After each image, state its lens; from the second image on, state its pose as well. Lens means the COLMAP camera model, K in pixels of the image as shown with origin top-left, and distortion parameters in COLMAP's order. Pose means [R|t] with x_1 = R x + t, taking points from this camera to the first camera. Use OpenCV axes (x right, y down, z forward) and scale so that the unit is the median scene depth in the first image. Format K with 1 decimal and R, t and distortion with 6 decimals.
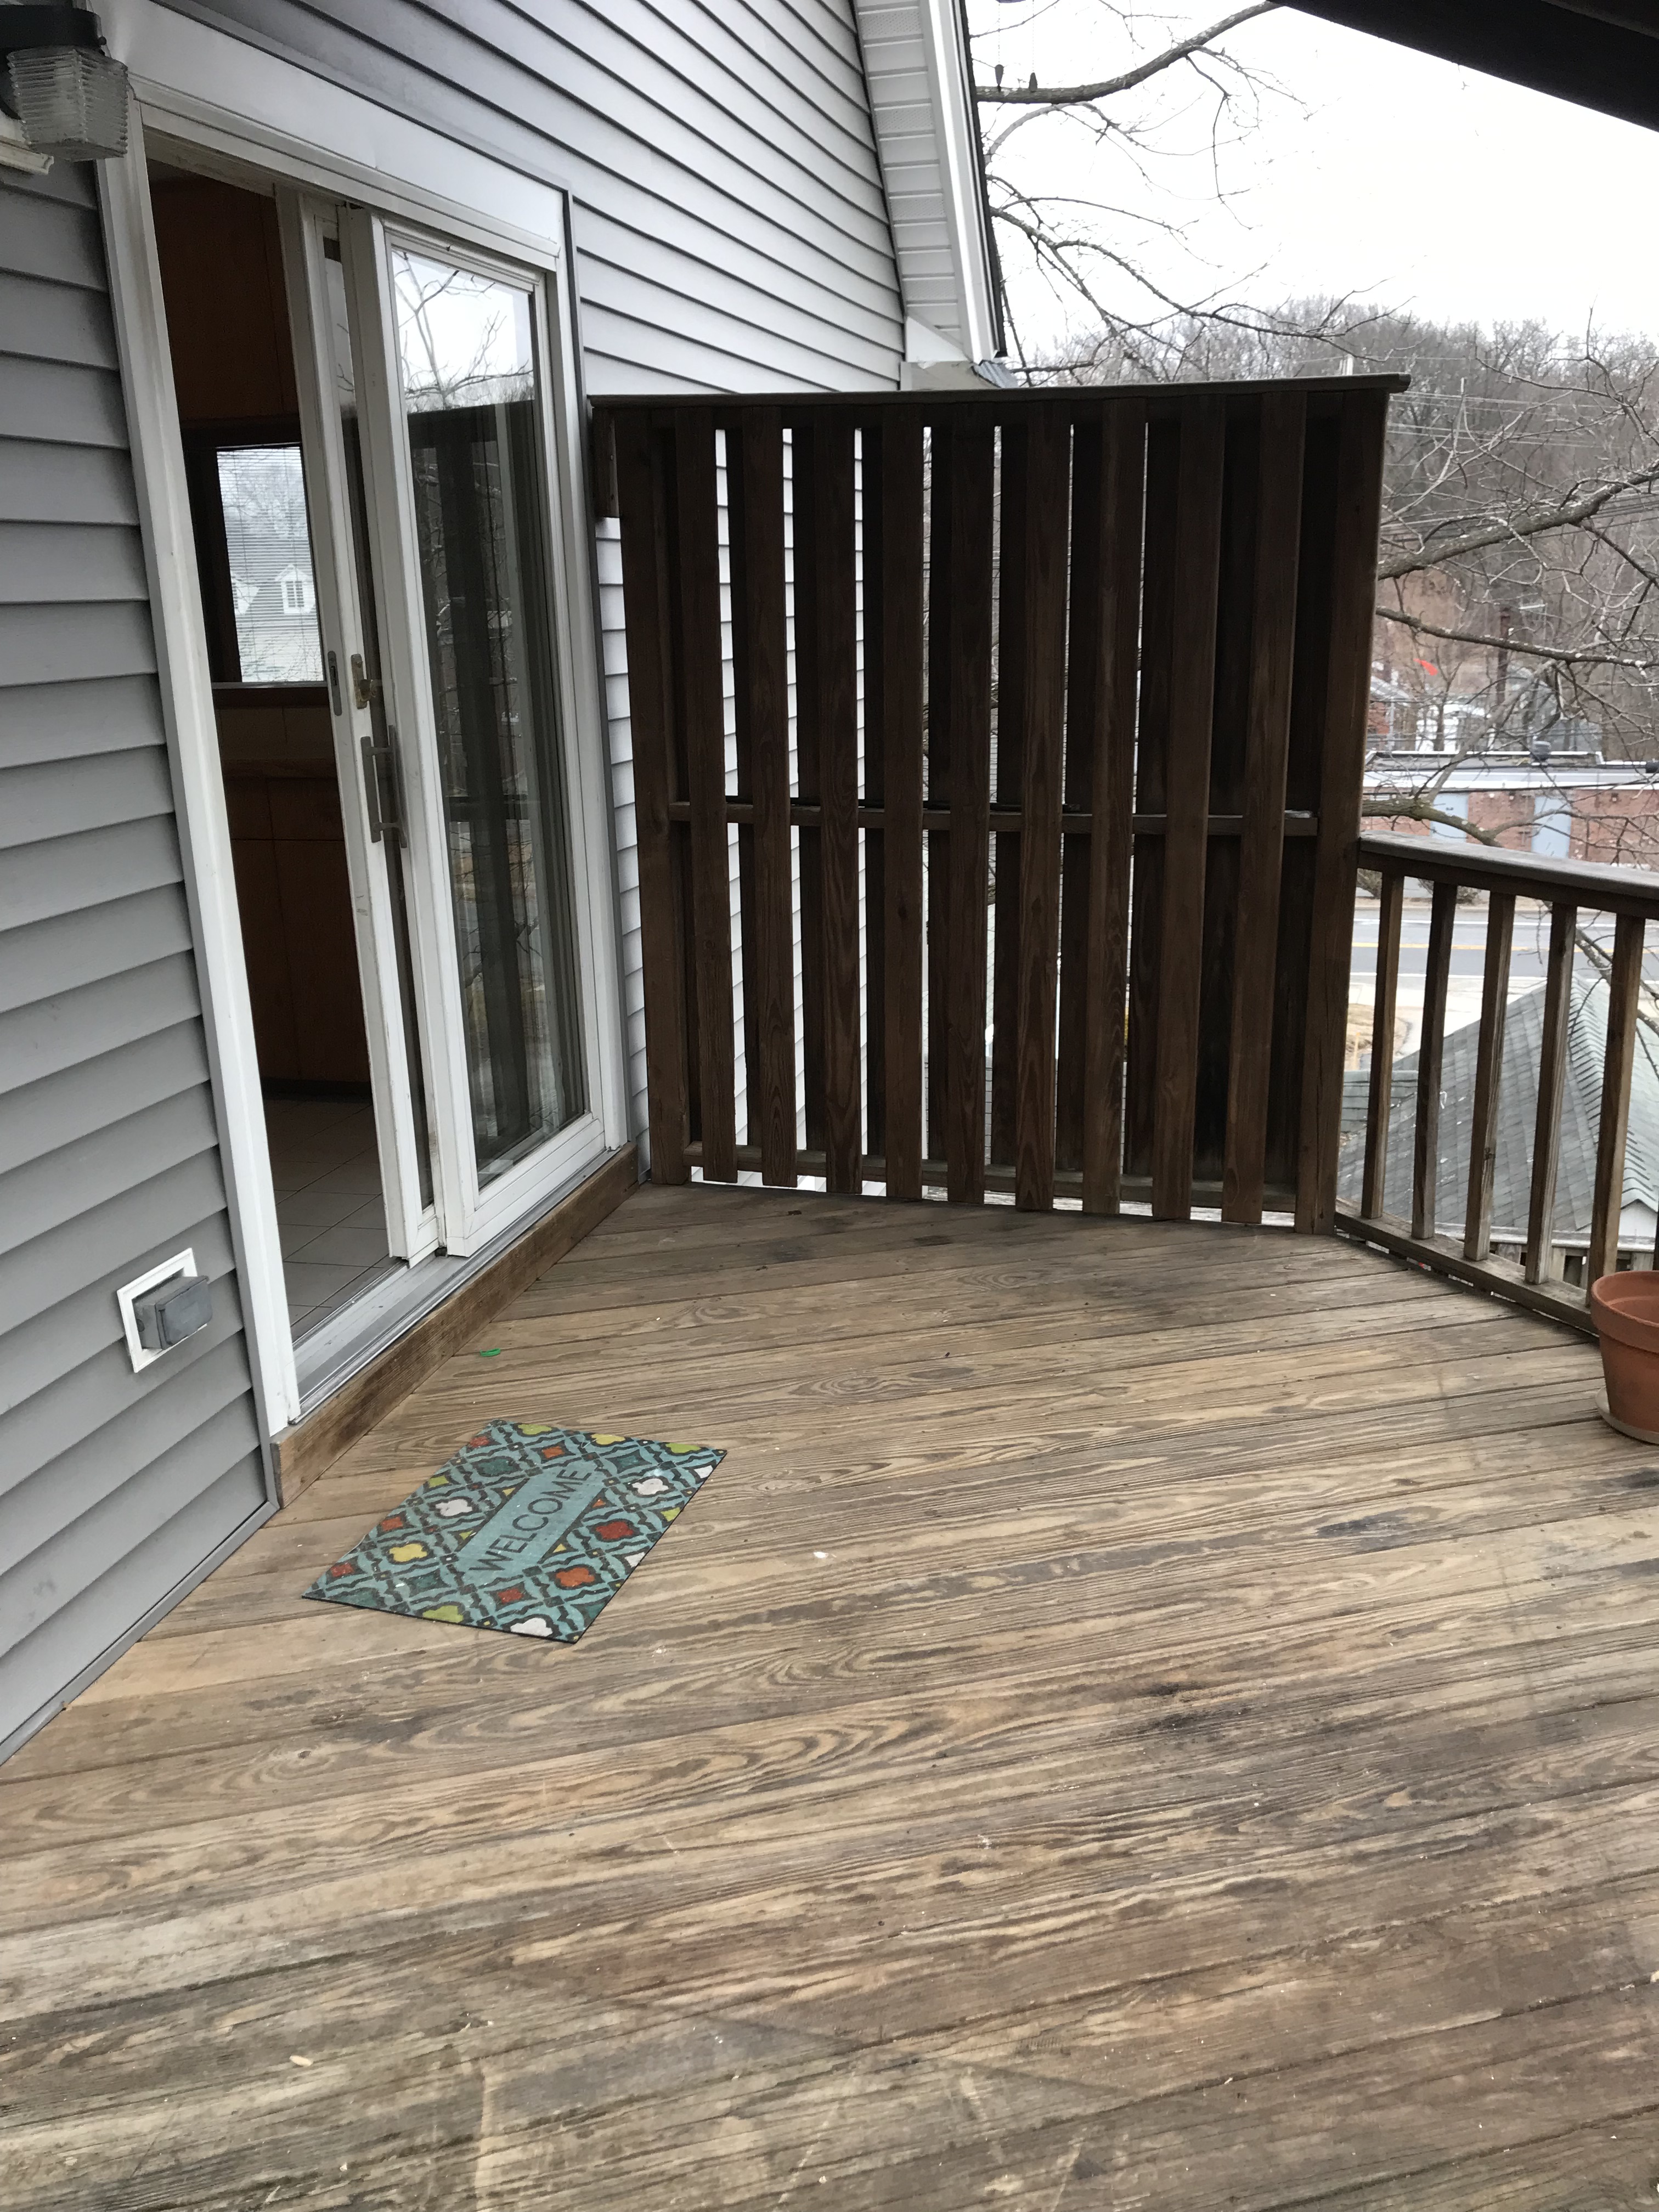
lens RADIAL K [[1744.4, 0, 829.5], [0, 1744.4, 1106.0], [0, 0, 1]] dist [0.013825, 0.004215]
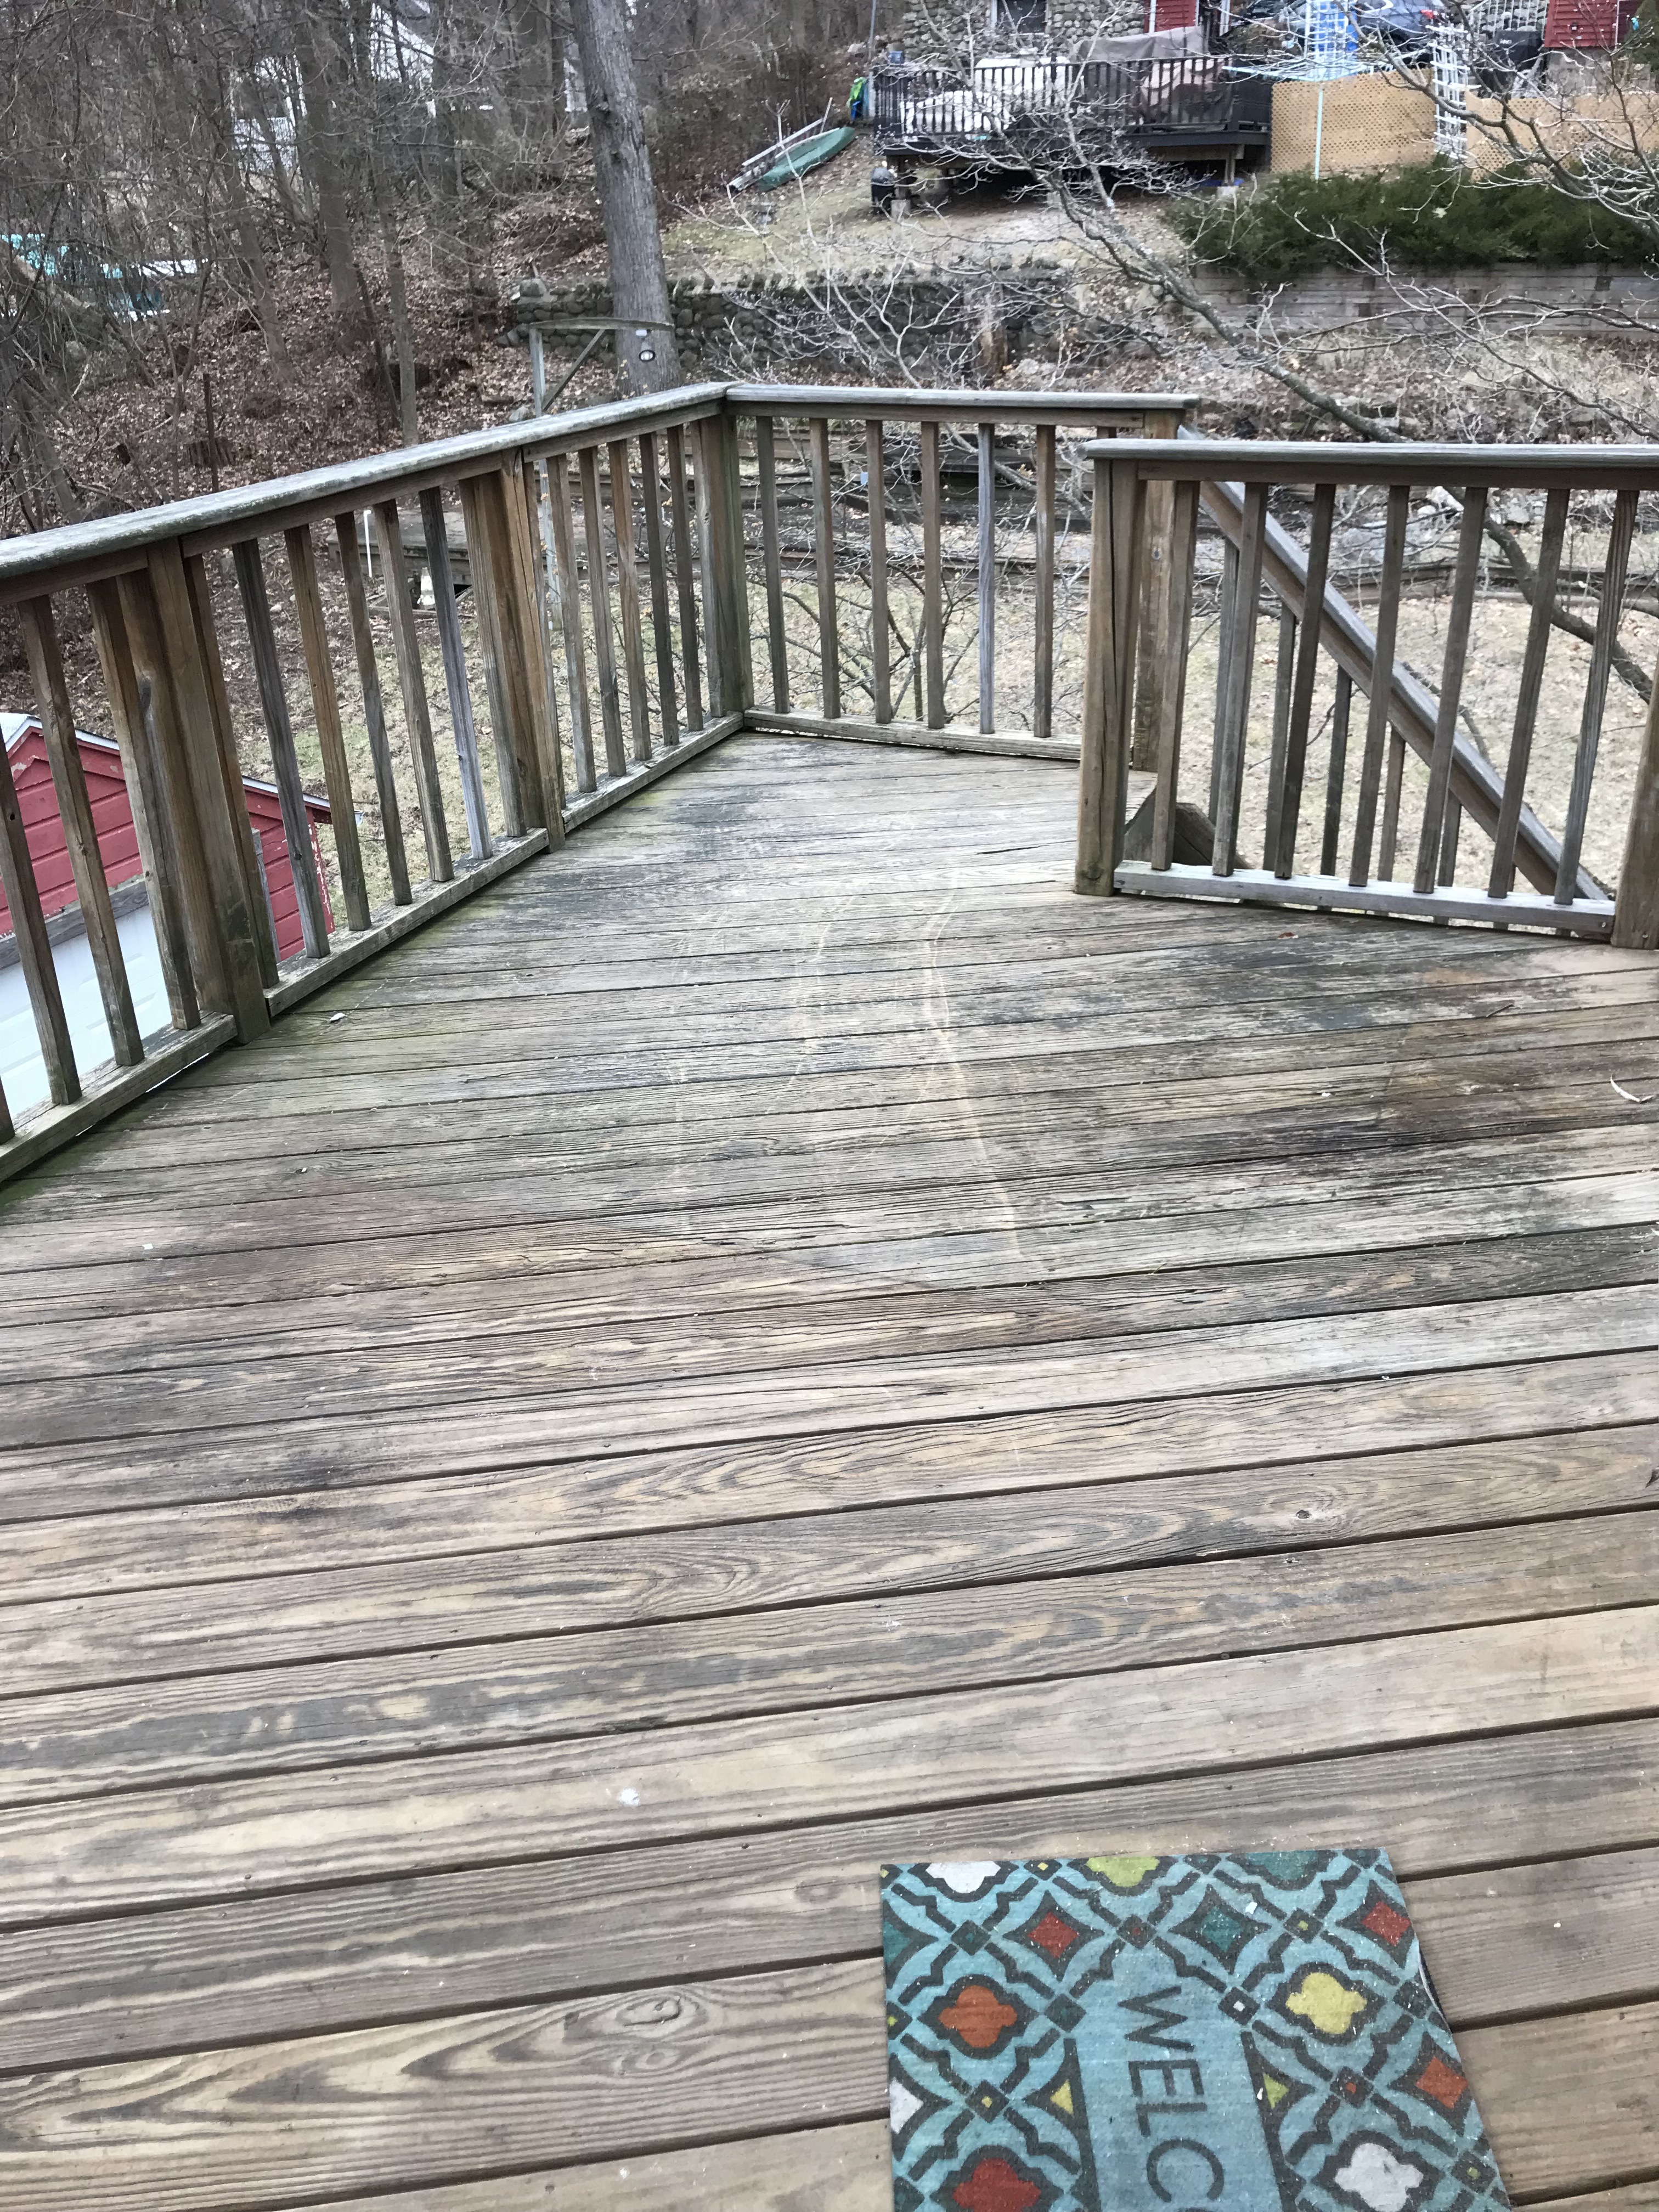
lens RADIAL K [[1744.4, 0, 829.5], [0, 1744.4, 1106.0], [0, 0, 1]] dist [0.013825, 0.004215]
pose [[-0.990446, -0.016075, 0.136960, -0.184455], [0.084191, 0.716112, 0.692889, -0.395928], [-0.109217, 0.697800, -0.707917, 1.510108]]
